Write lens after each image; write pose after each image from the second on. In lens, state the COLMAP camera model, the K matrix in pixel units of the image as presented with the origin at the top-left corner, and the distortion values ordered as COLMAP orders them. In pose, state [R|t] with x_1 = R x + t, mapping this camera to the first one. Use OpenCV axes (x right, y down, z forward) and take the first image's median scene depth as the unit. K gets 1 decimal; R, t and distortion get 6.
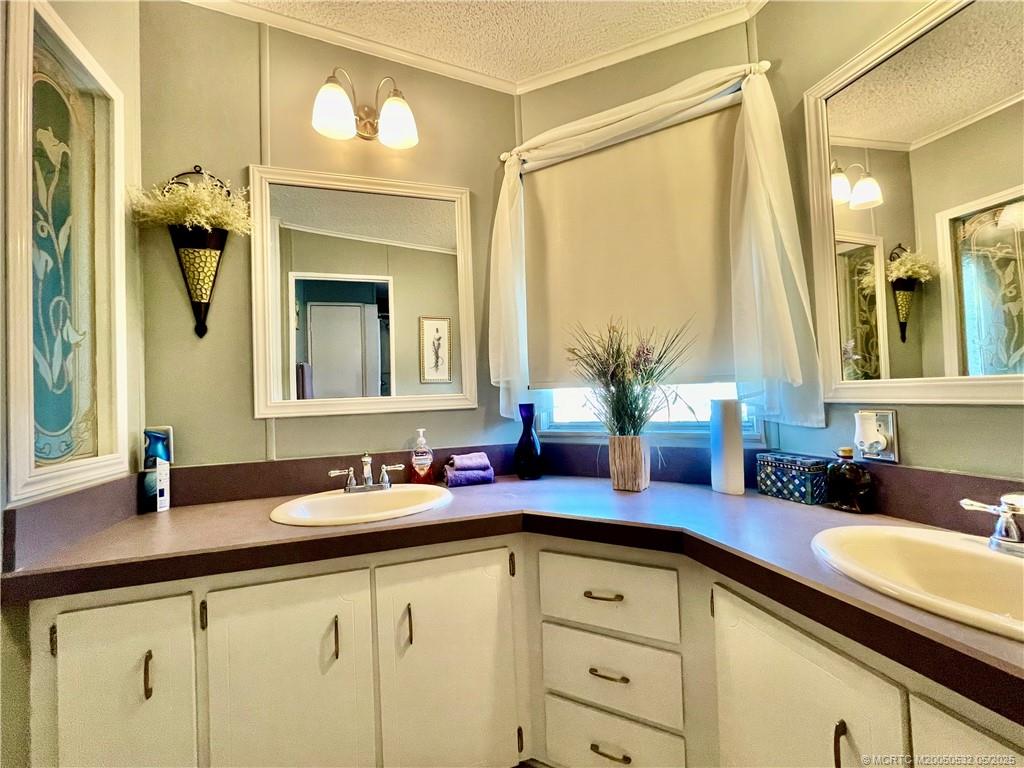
lens RADIAL K [[420.9, 0, 509.8], [0, 420.9, 382.9], [0, 0, 1]] dist [-0.003561, 0.000813]
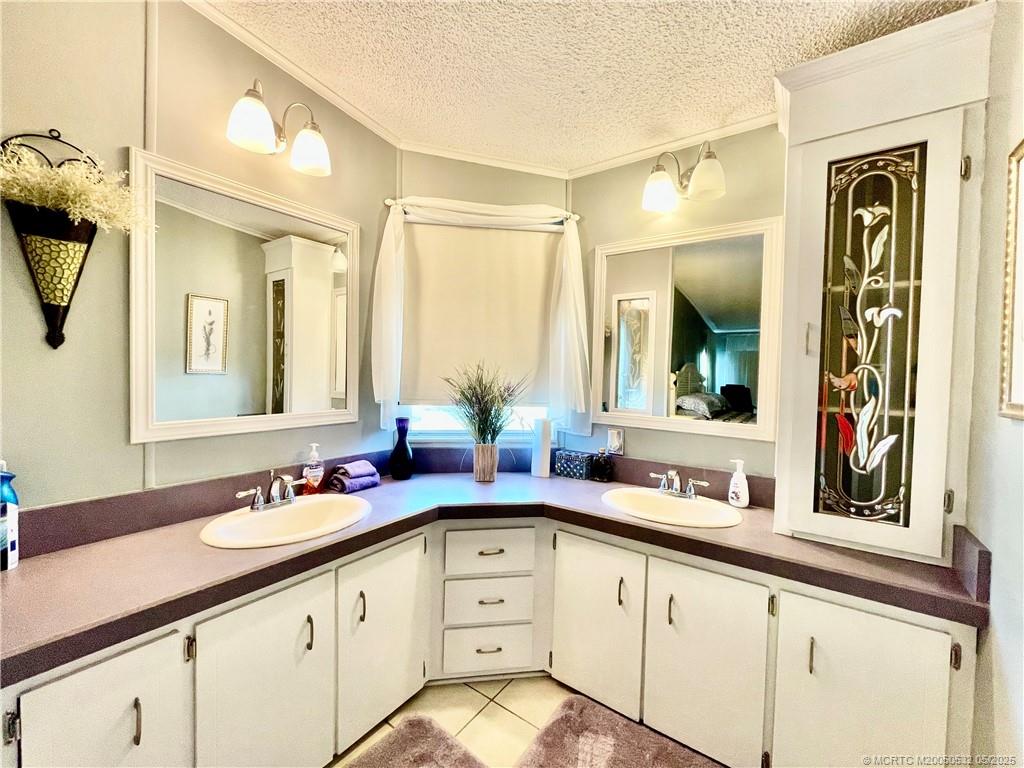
lens RADIAL K [[420.9, 0, 512.8], [0, 420.9, 383.6], [0, 0, 1]] dist [-0.003561, 0.000813]
pose [[0.789880, 0.037719, 0.612101, -0.537495], [-0.069659, 0.997165, 0.028442, -0.126178], [-0.609293, -0.065104, 0.790268, -0.179517]]
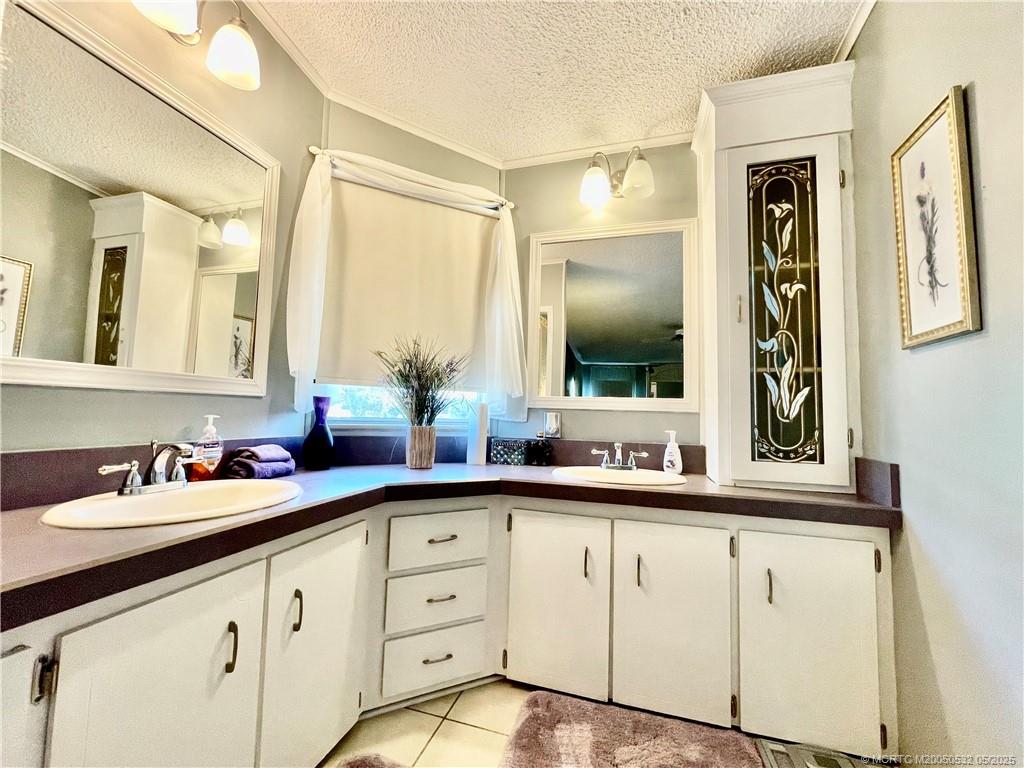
lens RADIAL K [[420.9, 0, 513.7], [0, 420.9, 383.0], [0, 0, 1]] dist [-0.003561, 0.000813]
pose [[0.553332, 0.111157, 0.825510, -0.644649], [-0.069766, 0.993758, -0.087049, 0.086221], [-0.830034, -0.009425, 0.557634, 0.050144]]
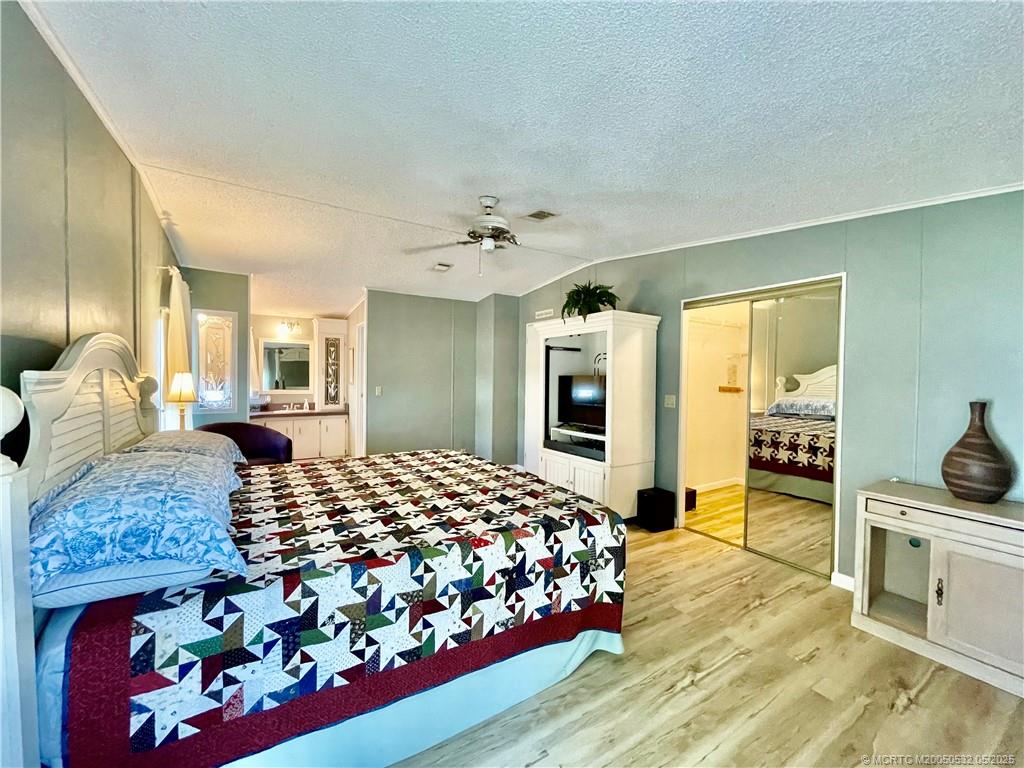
lens RADIAL K [[420.9, 0, 508.0], [0, 420.9, 382.2], [0, 0, 1]] dist [-0.003561, 0.000813]
pose [[-0.266935, 0.013664, 0.963618, -4.759059], [-0.028541, 0.999349, -0.022077, -0.074889], [-0.963292, -0.033396, -0.266371, -0.606196]]
